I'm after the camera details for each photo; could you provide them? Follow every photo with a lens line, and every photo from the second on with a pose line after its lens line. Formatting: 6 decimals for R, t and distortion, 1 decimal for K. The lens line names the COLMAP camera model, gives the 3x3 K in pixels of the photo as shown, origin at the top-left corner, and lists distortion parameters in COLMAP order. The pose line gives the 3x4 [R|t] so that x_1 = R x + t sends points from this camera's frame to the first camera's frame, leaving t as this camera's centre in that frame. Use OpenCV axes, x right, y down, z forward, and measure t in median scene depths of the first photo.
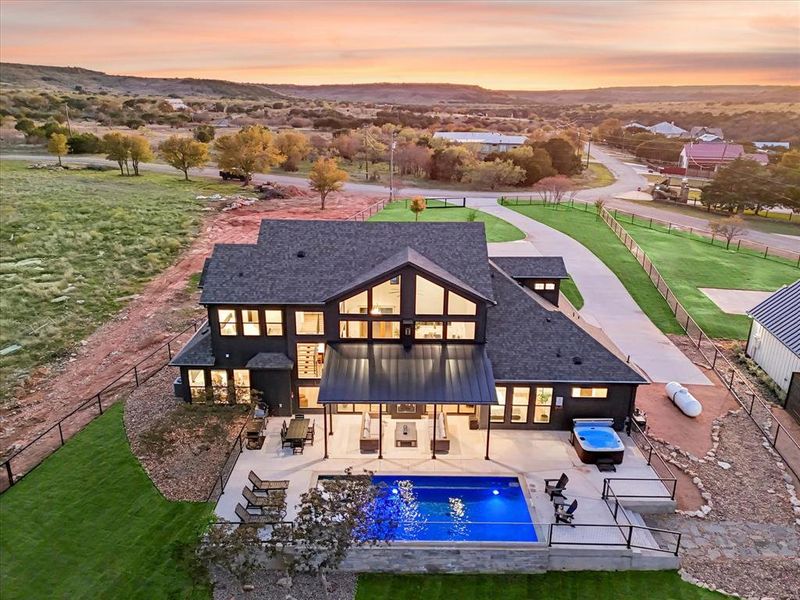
lens RADIAL K [[586.5, 0, 401.3], [0, 586.5, 302.7], [0, 0, 1]] dist [0.051863, -0.004415]
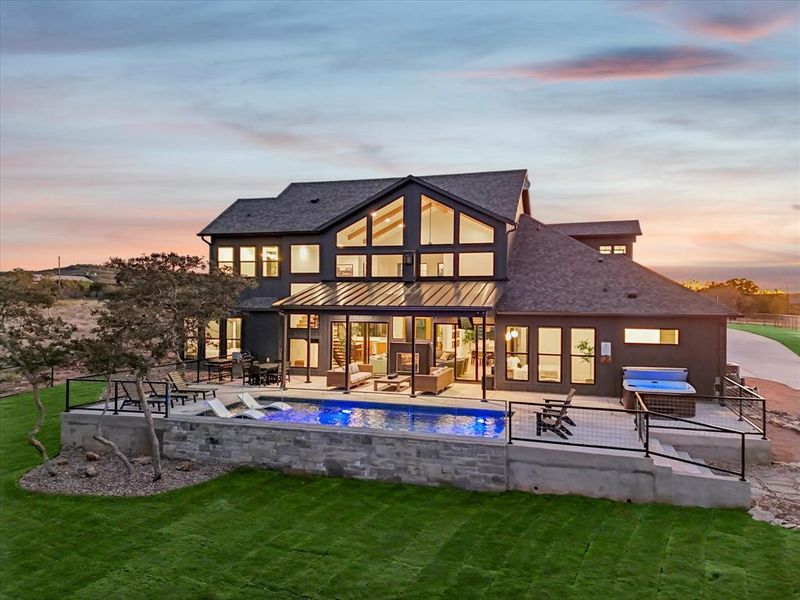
lens RADIAL K [[586.5, 0, 400.8], [0, 586.5, 297.7], [0, 0, 1]] dist [0.051863, -0.004415]
pose [[0.951494, -0.008960, -0.307537, 0.252863], [-0.094229, 0.943055, -0.319013, 0.359547], [0.292883, 0.332517, 0.896466, 0.271658]]
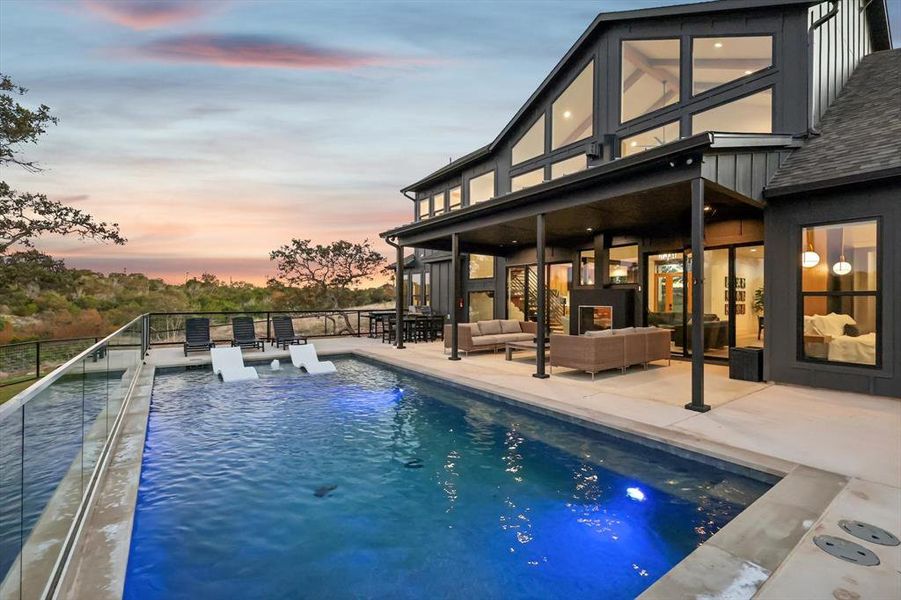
lens RADIAL K [[395.7, 0, 453.0], [0, 395.7, 302.3], [0, 0, 1]] dist [-0.000282, 0.000256]
pose [[0.593738, -0.008005, -0.804619, 0.207781], [-0.255141, 0.946479, -0.197688, 0.265136], [0.763137, 0.322666, 0.559918, 0.755032]]
